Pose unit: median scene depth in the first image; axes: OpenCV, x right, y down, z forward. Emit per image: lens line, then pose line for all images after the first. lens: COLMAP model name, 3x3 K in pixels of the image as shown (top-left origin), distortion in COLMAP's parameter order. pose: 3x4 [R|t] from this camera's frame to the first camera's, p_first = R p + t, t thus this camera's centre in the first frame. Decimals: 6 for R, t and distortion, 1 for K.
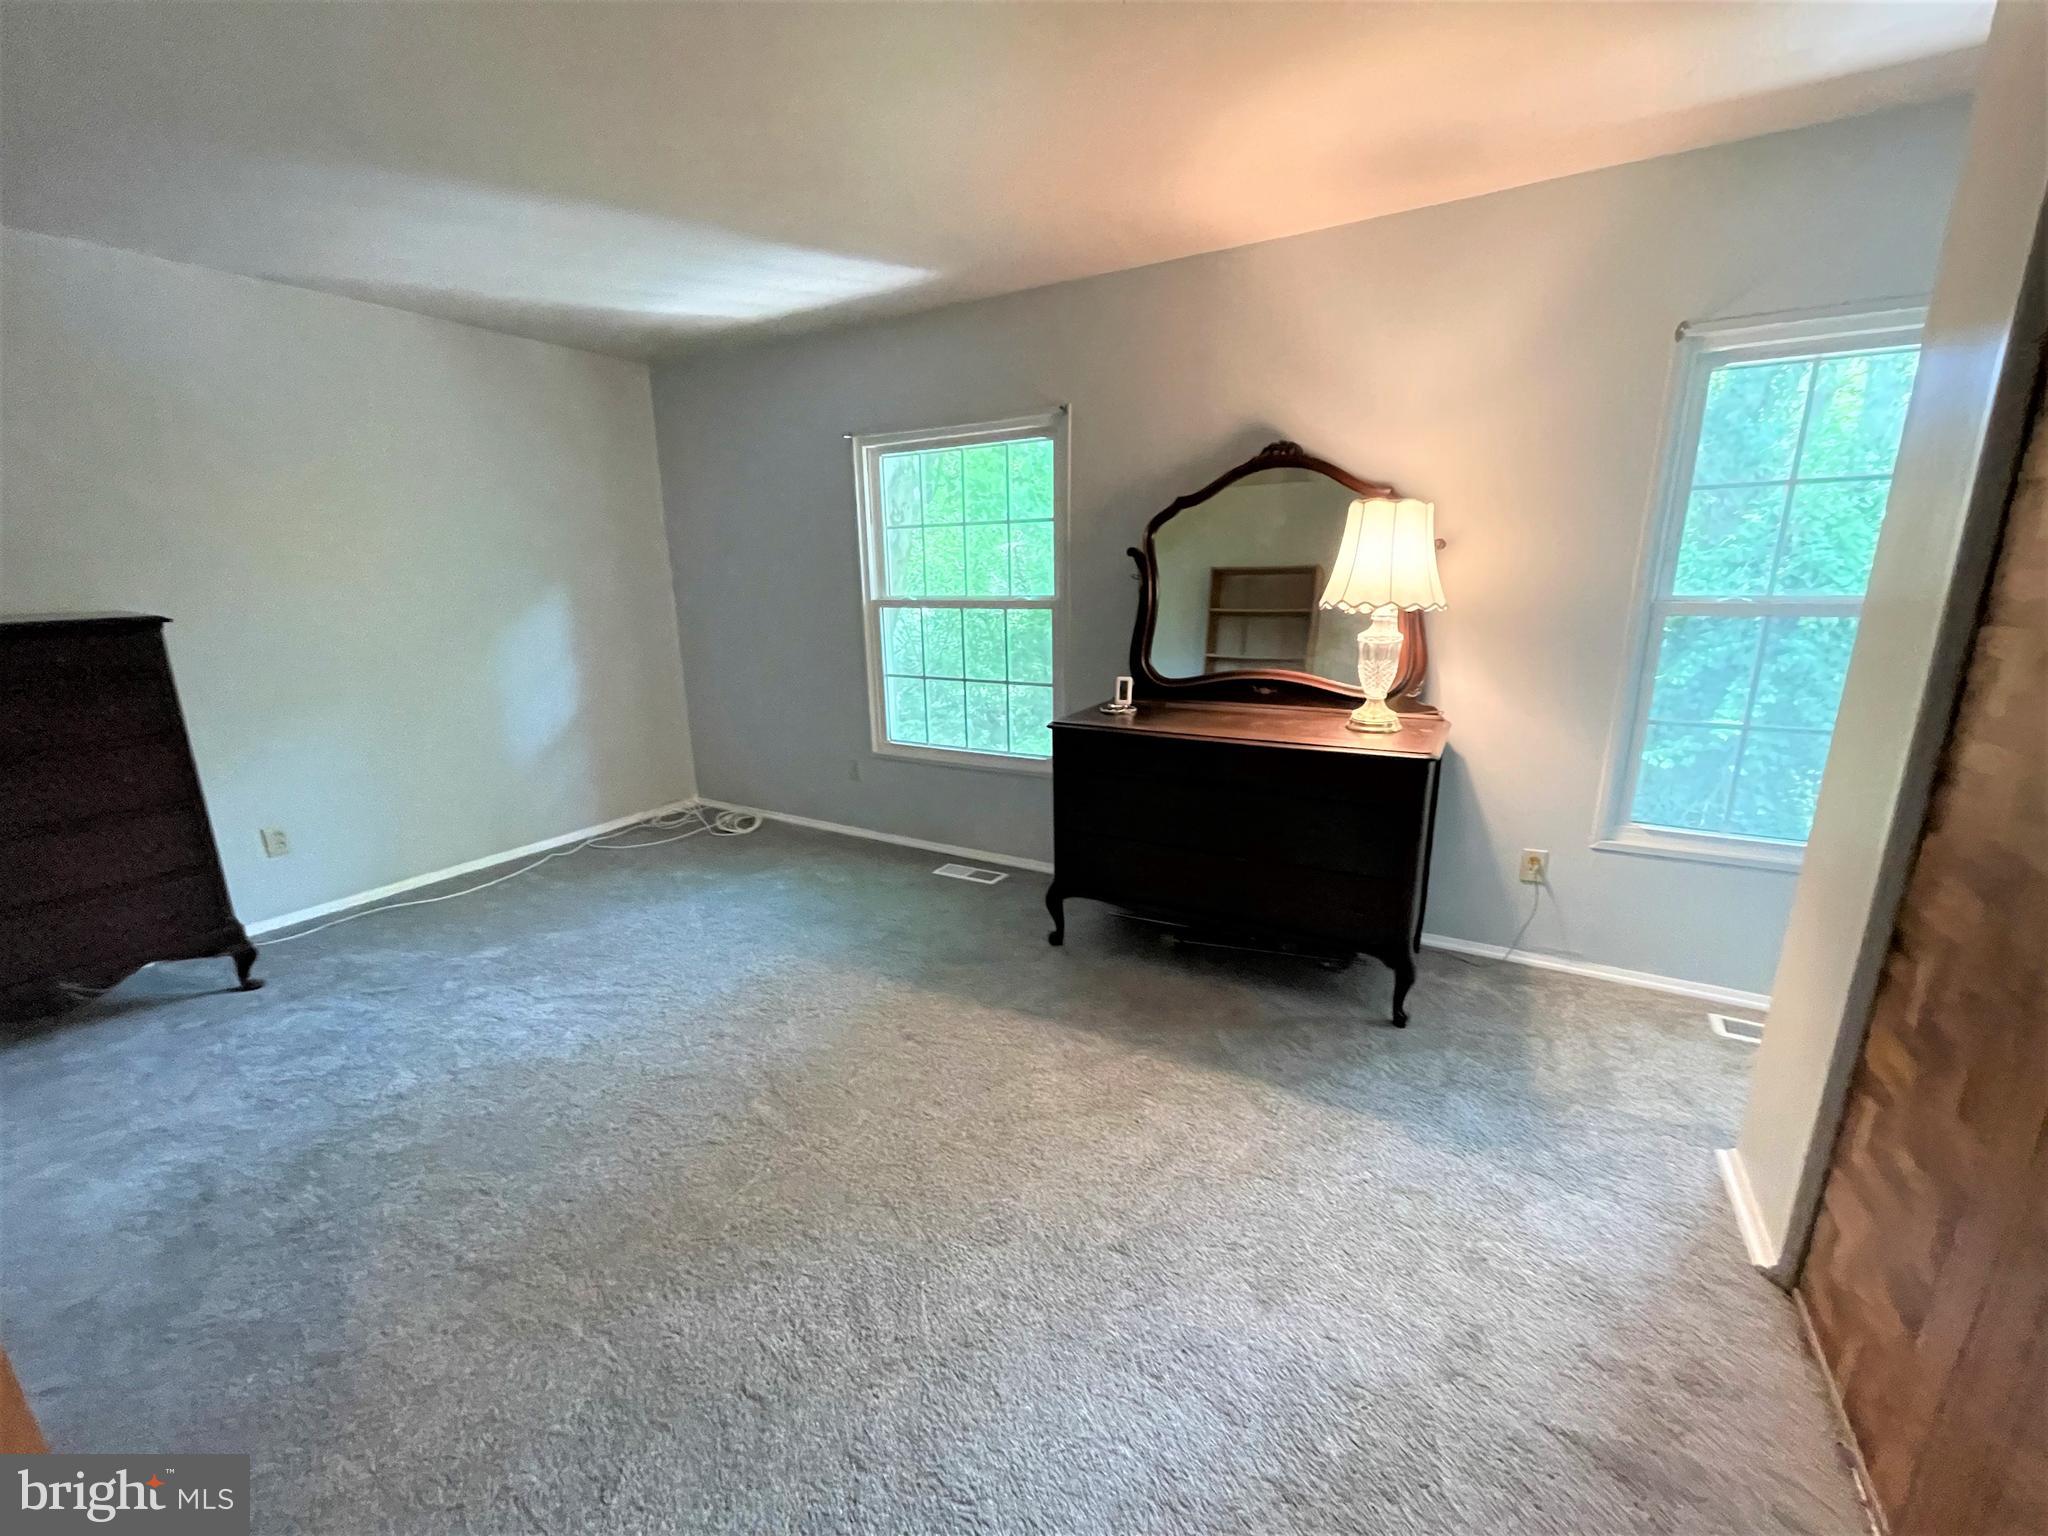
lens RADIAL K [[825.8, 0, 1018.7], [0, 825.8, 777.0], [0, 0, 1]] dist [0.000670, -0.000234]
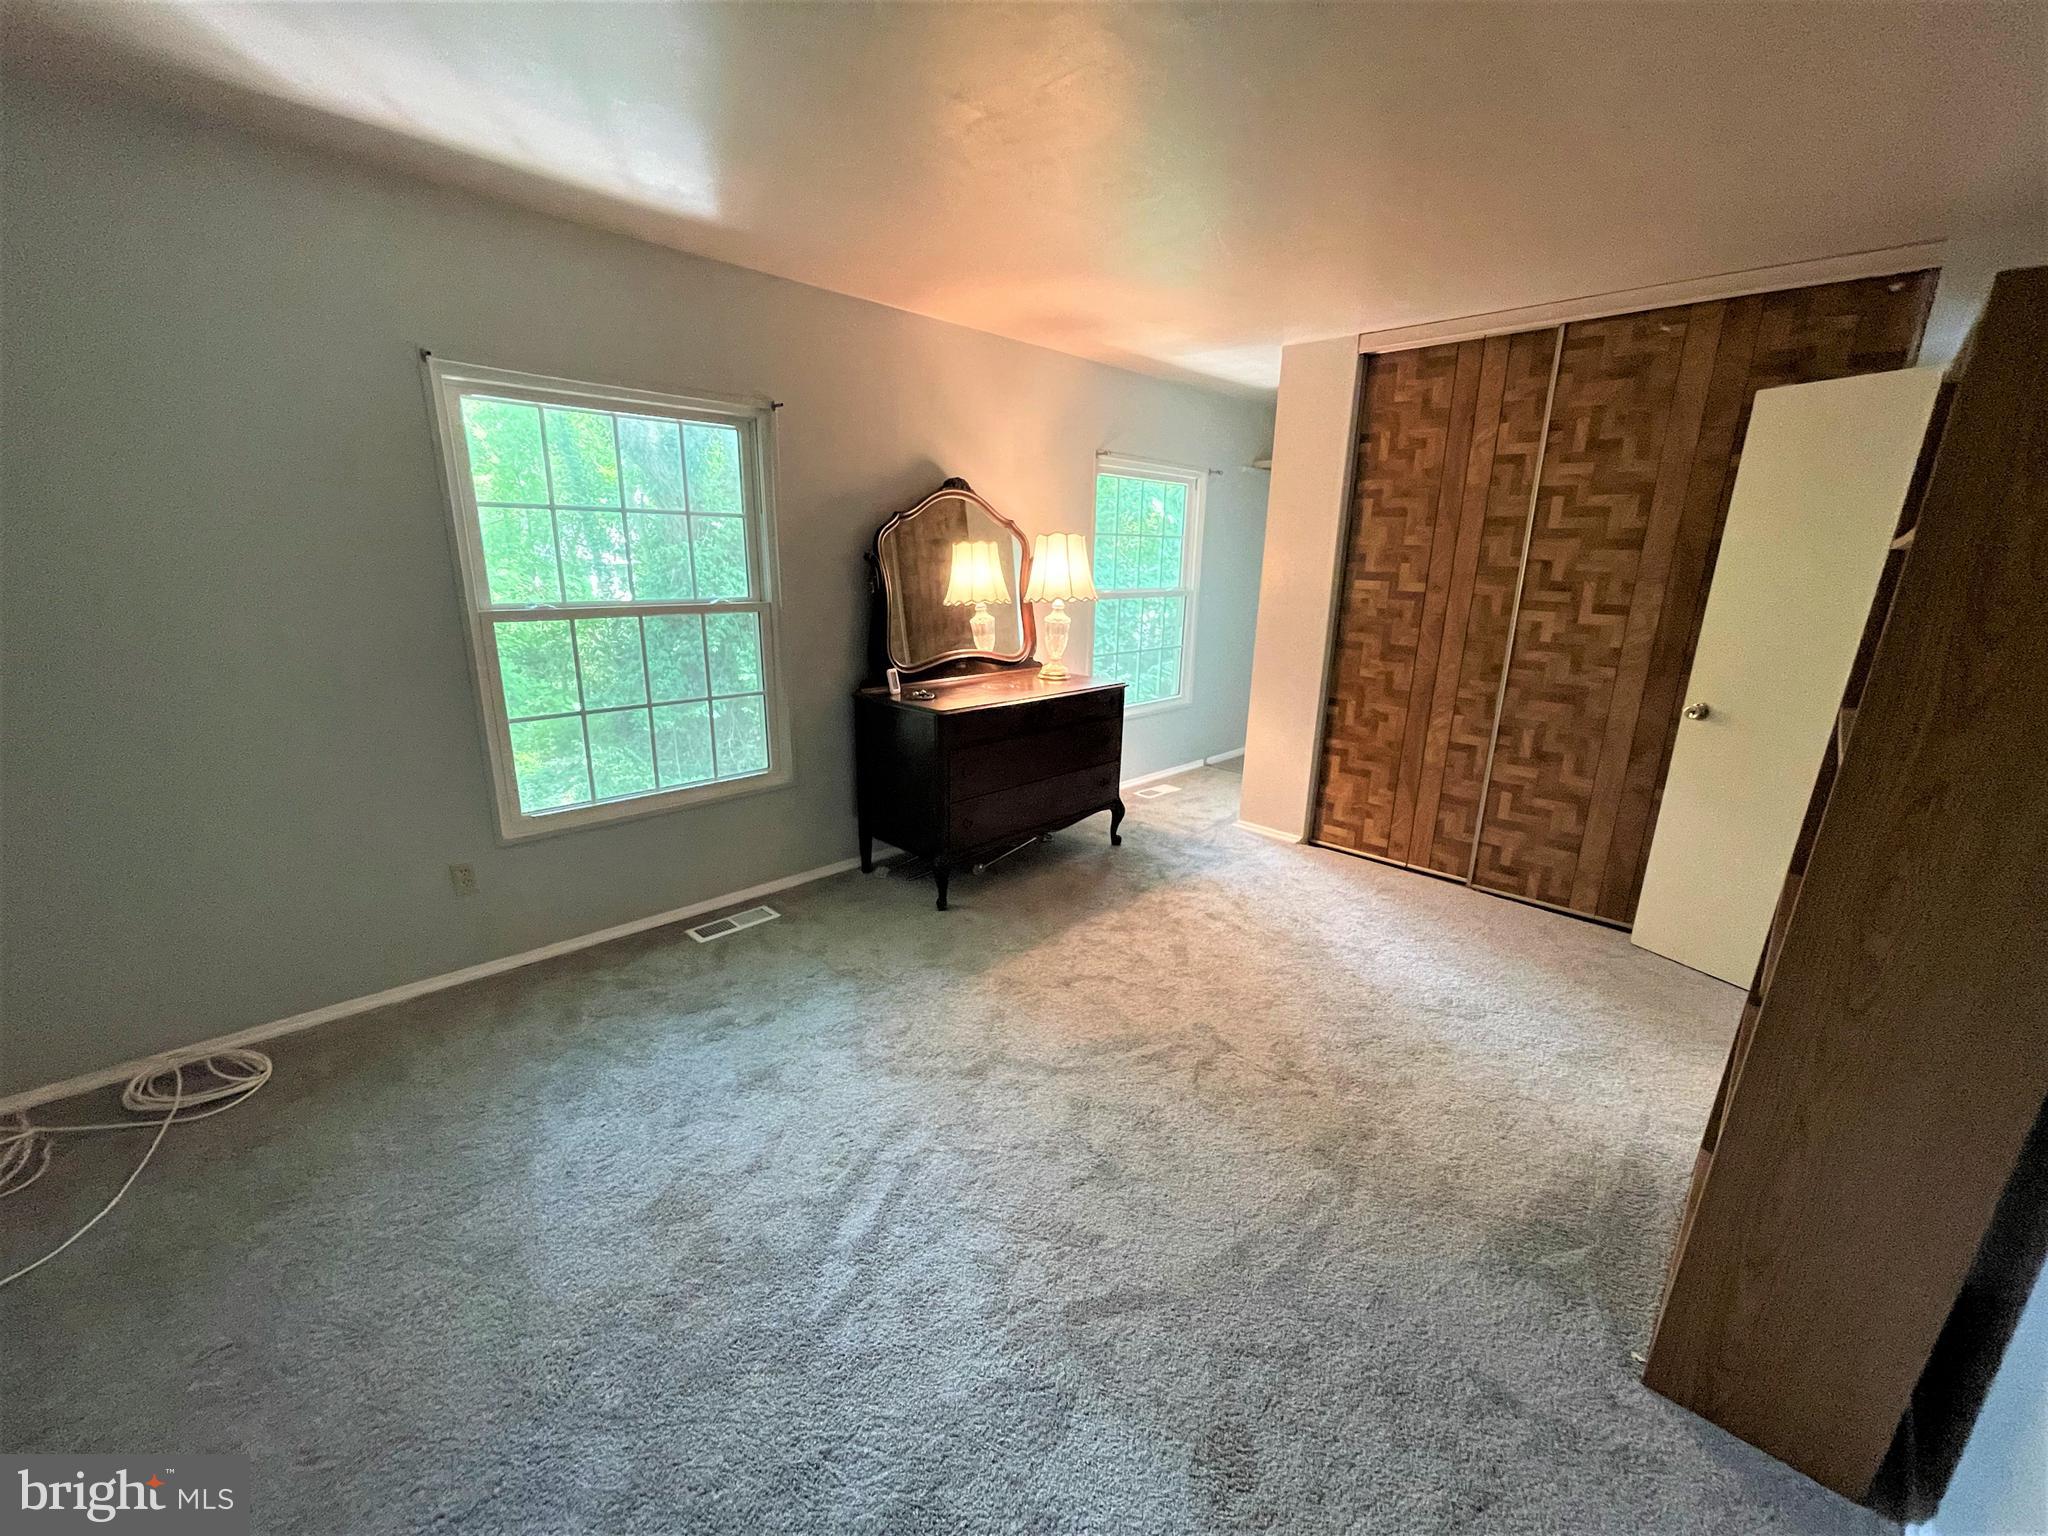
lens RADIAL K [[825.8, 0, 1018.7], [0, 825.8, 777.0], [0, 0, 1]] dist [0.000670, -0.000234]
pose [[0.248579, -0.228011, 0.941392, -0.849220], [0.221140, 0.959590, 0.174025, -0.126787], [-0.943030, 0.164920, 0.288956, 0.500457]]
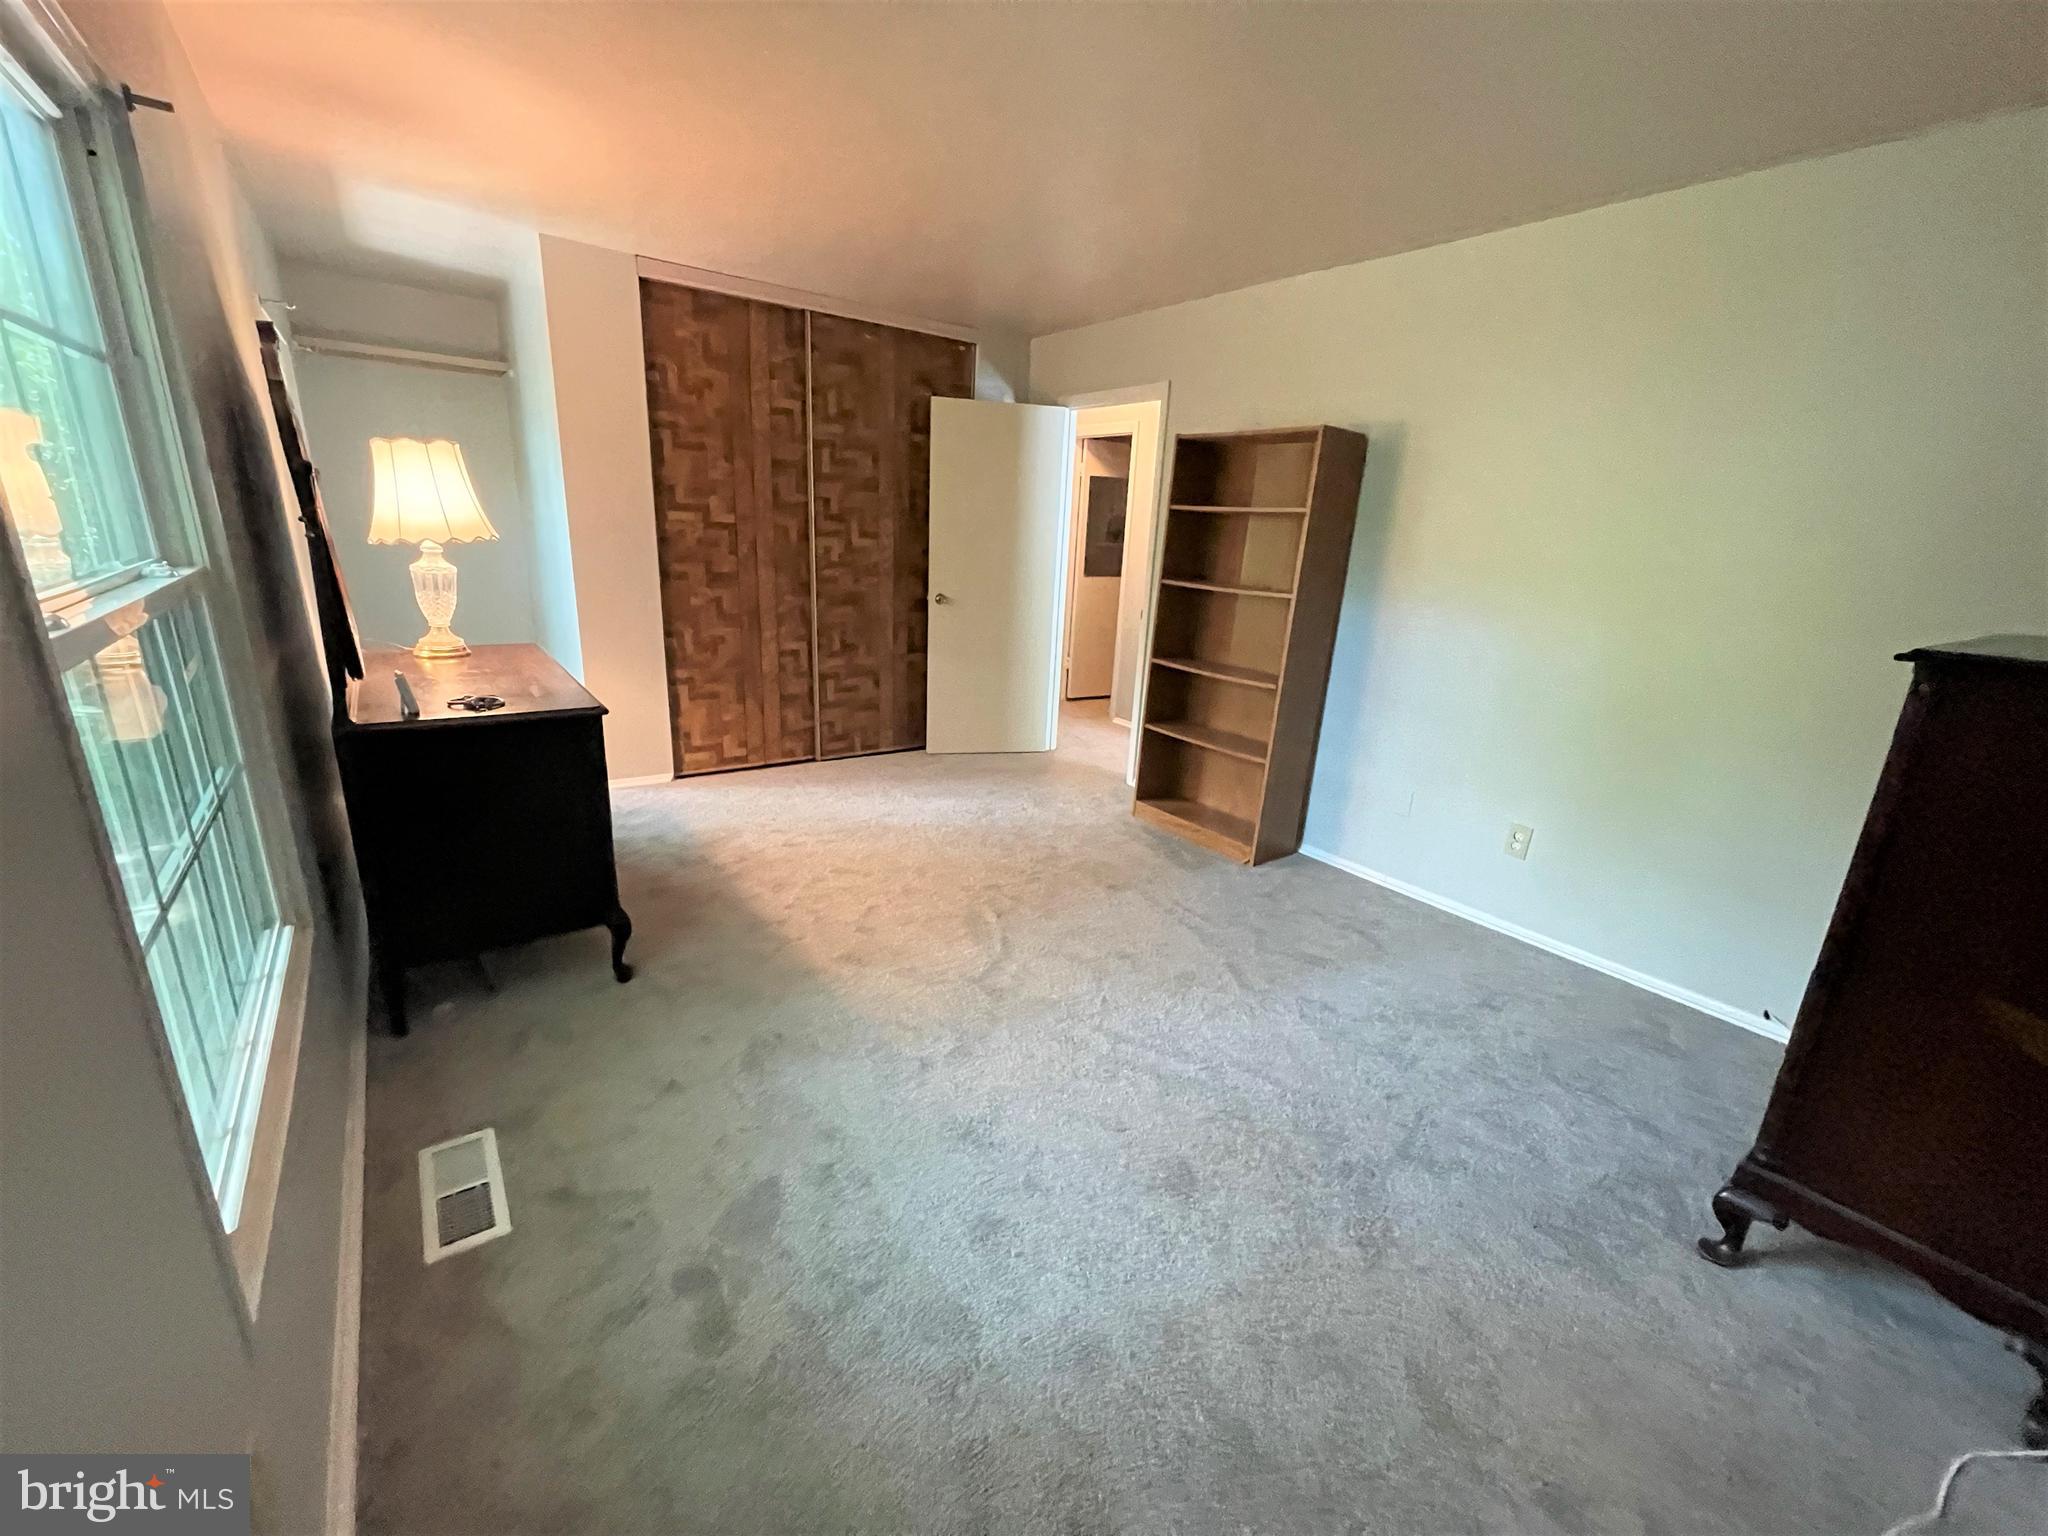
lens RADIAL K [[825.8, 0, 1018.7], [0, 825.8, 777.0], [0, 0, 1]] dist [0.000670, -0.000234]
pose [[-0.916124, -0.142062, 0.374880, -0.530345], [0.070523, 0.863416, 0.499539, -0.311291], [-0.394643, 0.484078, -0.780978, 1.250706]]
